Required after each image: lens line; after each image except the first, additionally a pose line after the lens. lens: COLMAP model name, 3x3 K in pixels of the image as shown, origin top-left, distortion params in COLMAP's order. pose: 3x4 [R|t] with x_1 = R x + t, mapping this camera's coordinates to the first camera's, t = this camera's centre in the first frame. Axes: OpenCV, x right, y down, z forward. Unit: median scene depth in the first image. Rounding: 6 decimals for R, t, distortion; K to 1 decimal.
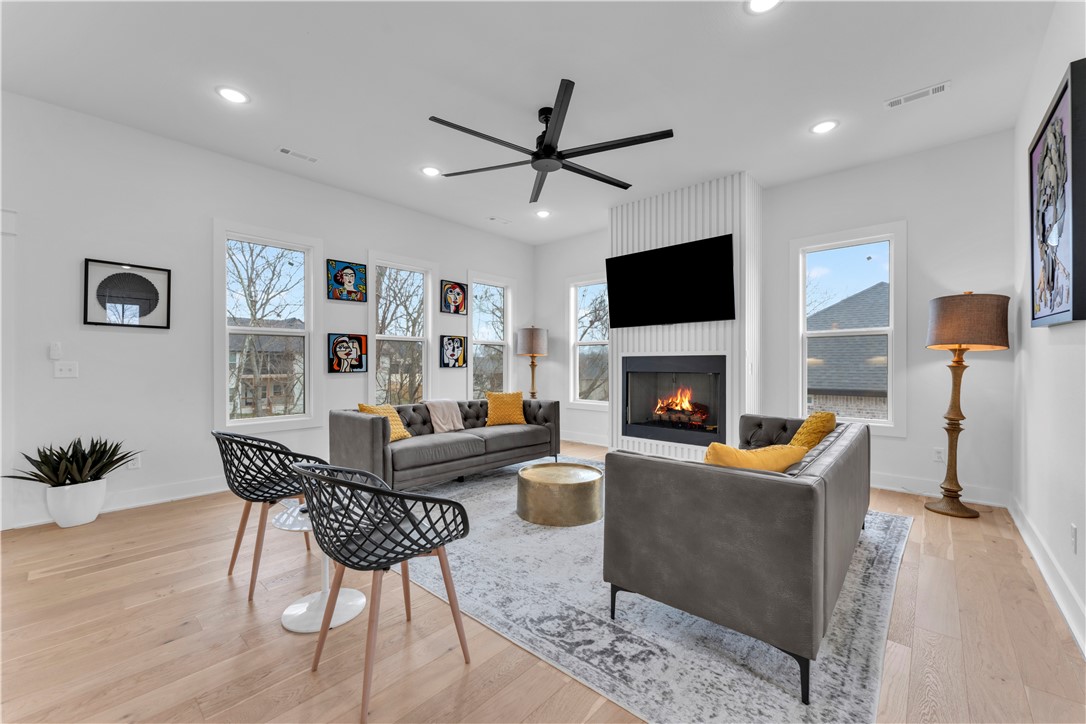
lens RADIAL K [[439.0, 0, 549.5], [0, 439.0, 364.1], [0, 0, 1]] dist [0.002303, -0.000487]
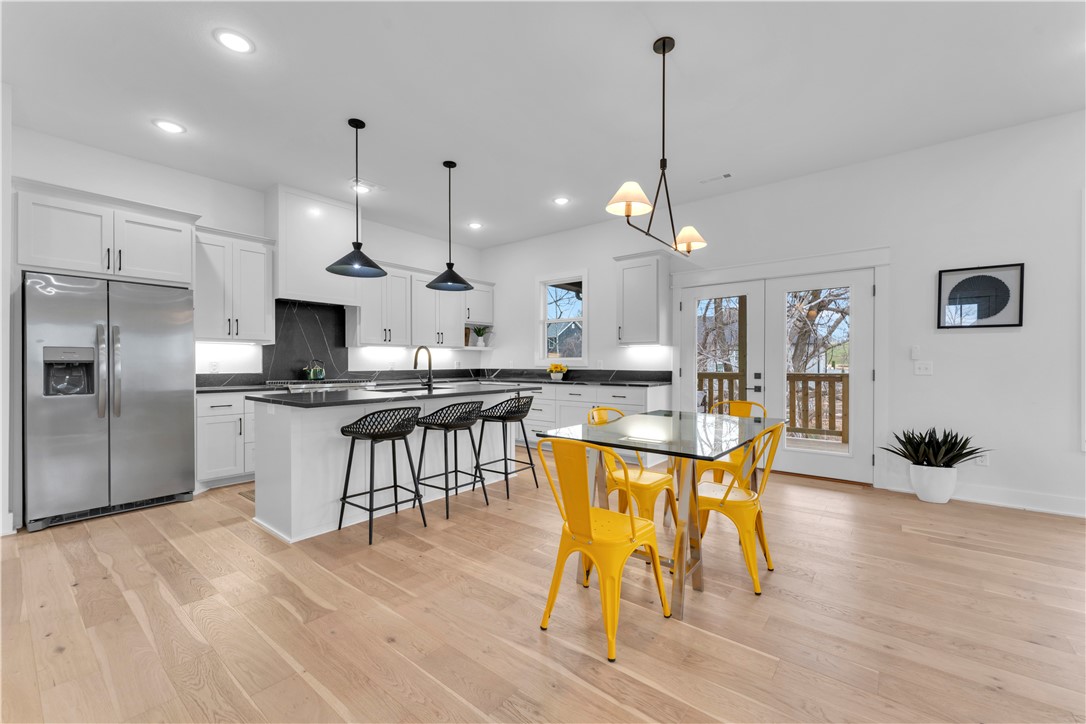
lens RADIAL K [[439.0, 0, 538.0], [0, 439.0, 367.4], [0, 0, 1]] dist [0.002303, -0.000487]
pose [[0.041452, 0.009593, -0.999094, 0.023853], [-0.000051, 0.999954, 0.009599, -0.000795], [0.999140, -0.000347, 0.041451, -0.051262]]
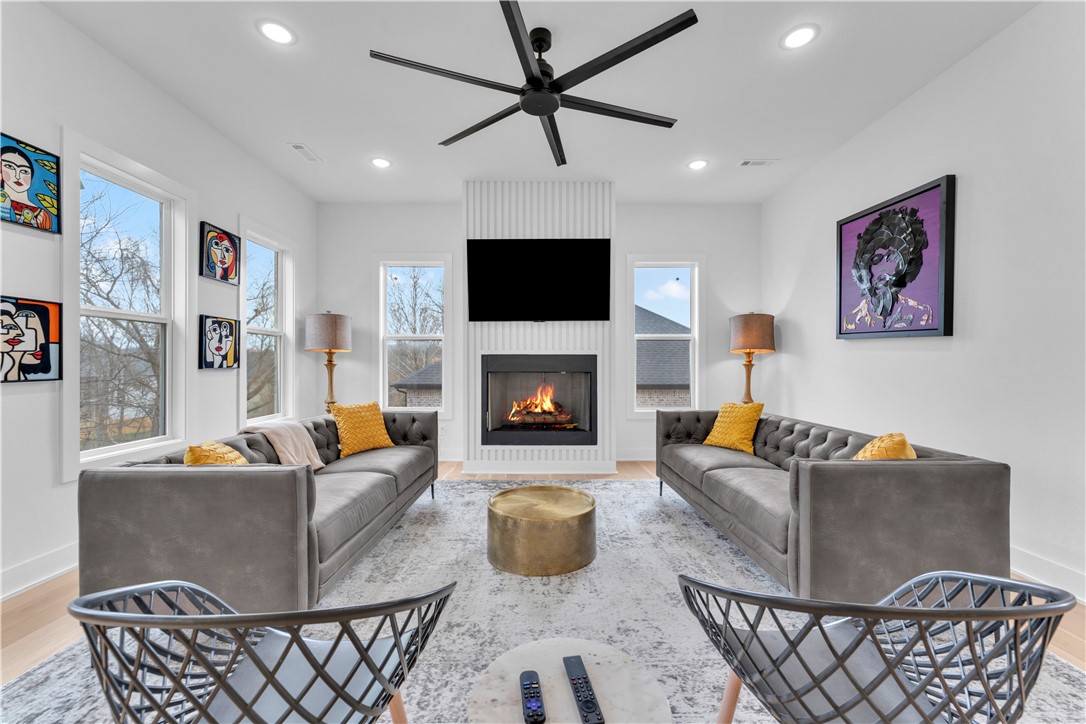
lens RADIAL K [[439.0, 0, 541.6], [0, 439.0, 361.8], [0, 0, 1]] dist [0.002303, -0.000487]
pose [[0.739678, 0.001721, 0.672958, -0.361909], [0.000146, 0.999996, -0.002718, -0.000558], [-0.672960, 0.002109, 0.739675, 0.299586]]
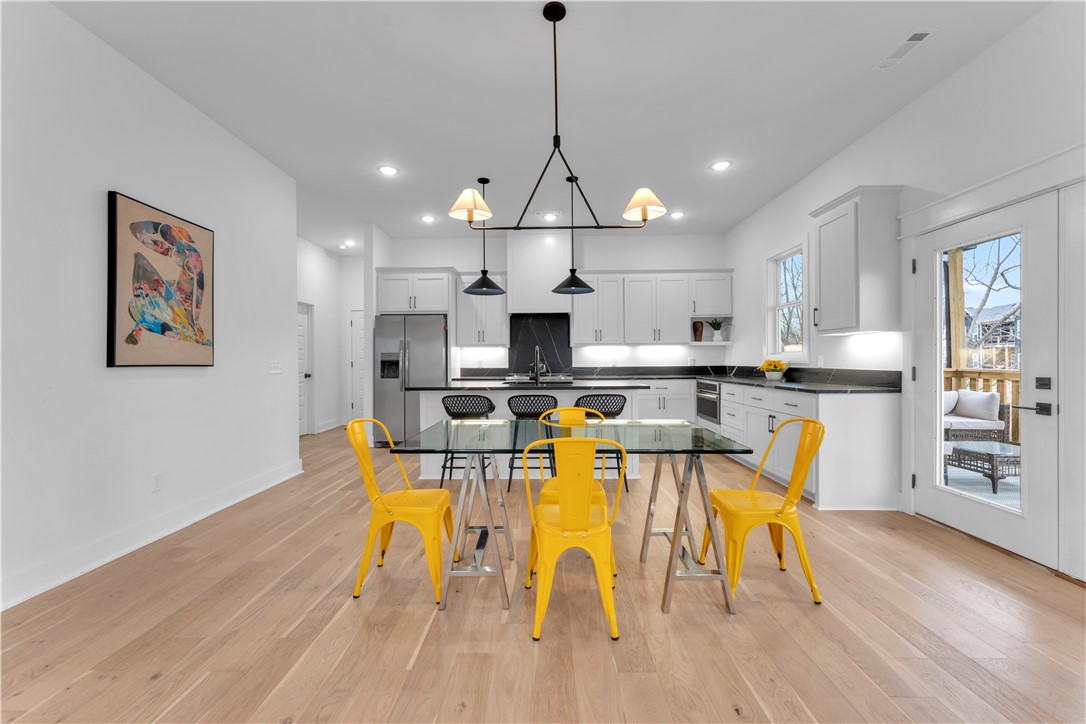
lens RADIAL K [[439.0, 0, 535.7], [0, 439.0, 360.4], [0, 0, 1]] dist [0.002303, -0.000487]
pose [[-0.761495, 0.004330, -0.648156, -0.175229], [0.005674, 0.999984, 0.000014, -0.001393], [0.648146, -0.003667, -0.761507, 0.483182]]
